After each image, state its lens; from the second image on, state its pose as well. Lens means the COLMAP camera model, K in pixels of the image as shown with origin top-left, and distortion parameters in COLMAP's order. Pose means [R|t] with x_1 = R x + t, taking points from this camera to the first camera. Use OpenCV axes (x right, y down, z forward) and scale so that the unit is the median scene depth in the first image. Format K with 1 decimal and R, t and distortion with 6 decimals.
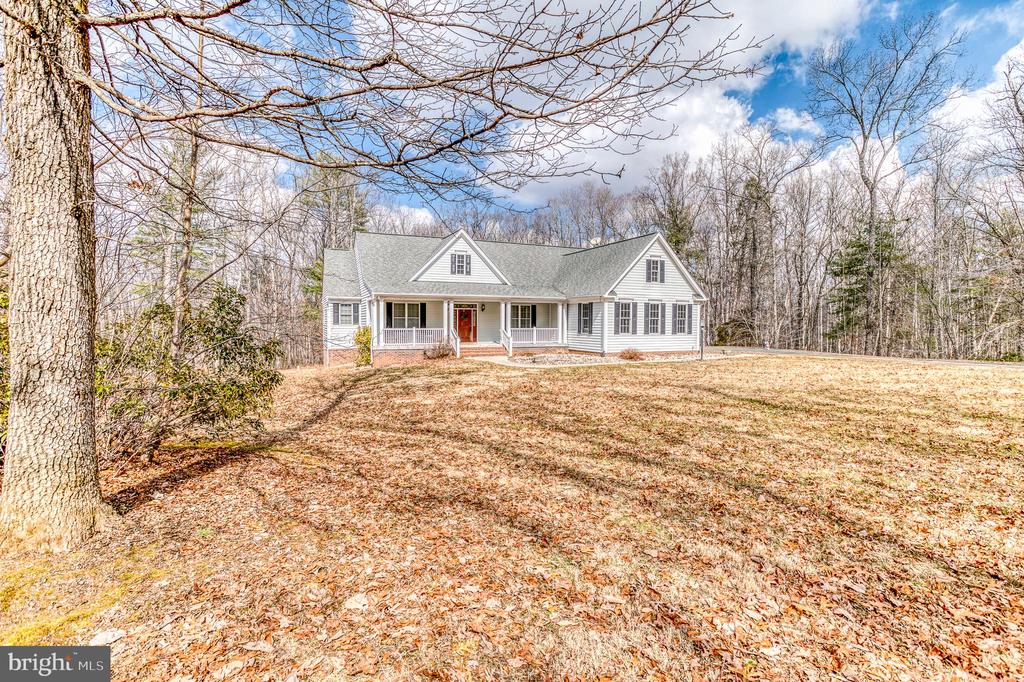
lens RADIAL K [[496.4, 0, 506.3], [0, 496.4, 332.5], [0, 0, 1]] dist [-0.025569, 0.001366]
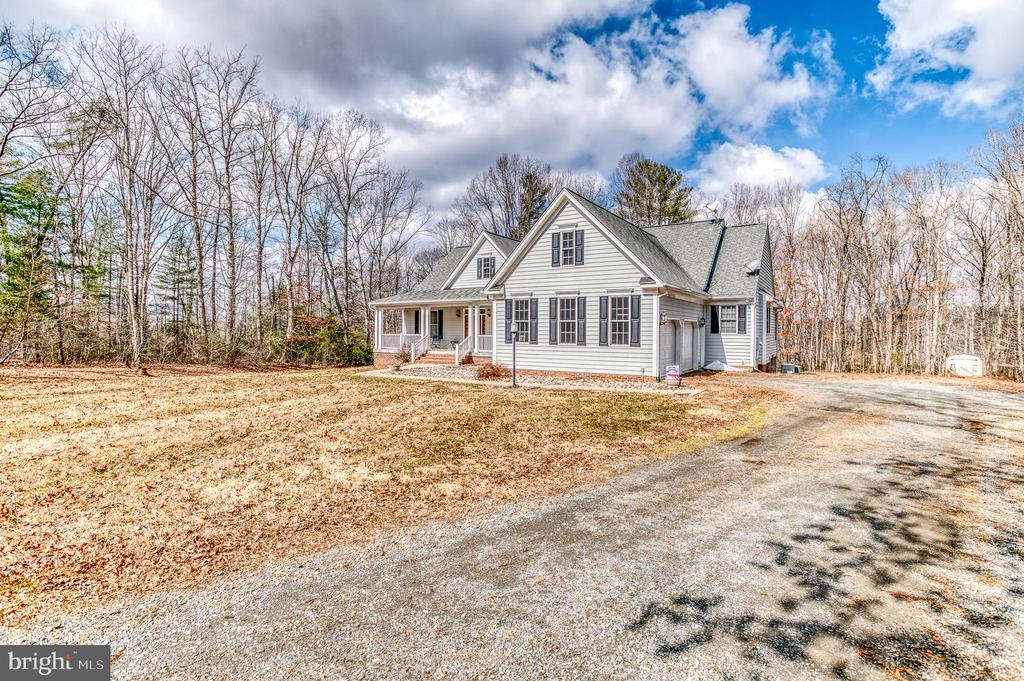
lens RADIAL K [[496.4, 0, 517.4], [0, 496.4, 337.7], [0, 0, 1]] dist [-0.025569, 0.001366]
pose [[0.555161, 0.008793, -0.831696, 0.787292], [-0.020874, 0.999776, -0.003363, -0.002539], [0.831481, 0.019227, 0.555221, 0.565758]]
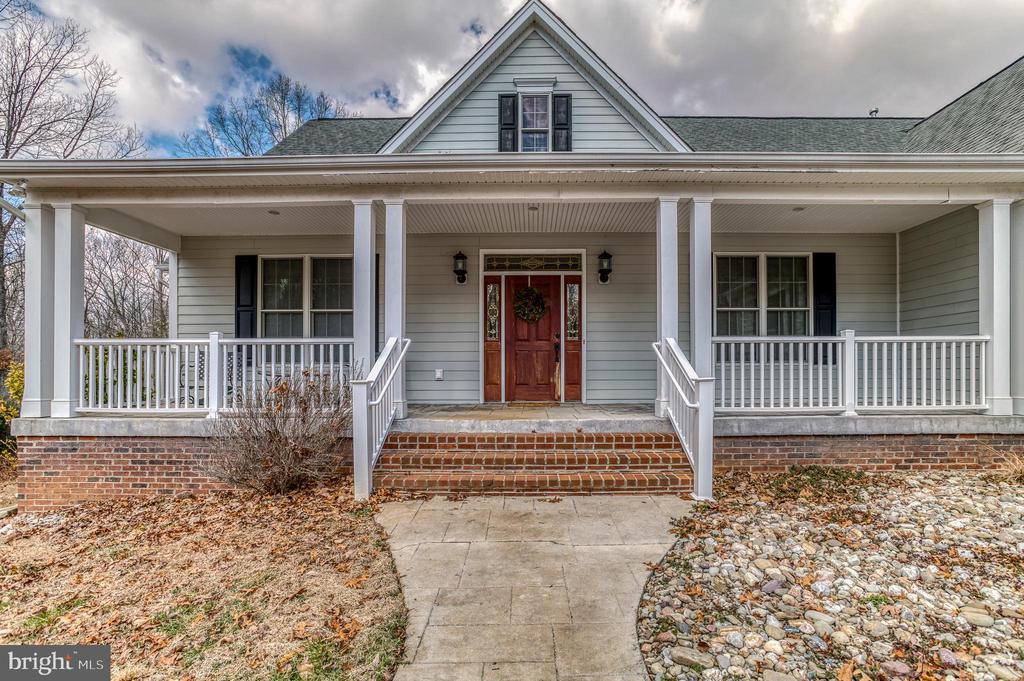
lens RADIAL K [[496.4, 0, 540.7], [0, 496.4, 372.1], [0, 0, 1]] dist [-0.025569, 0.001366]
pose [[0.923394, -0.004562, -0.383826, 0.021084], [-0.003599, 0.999783, -0.020541, 0.009887], [0.383837, 0.020349, 0.923177, 0.798103]]
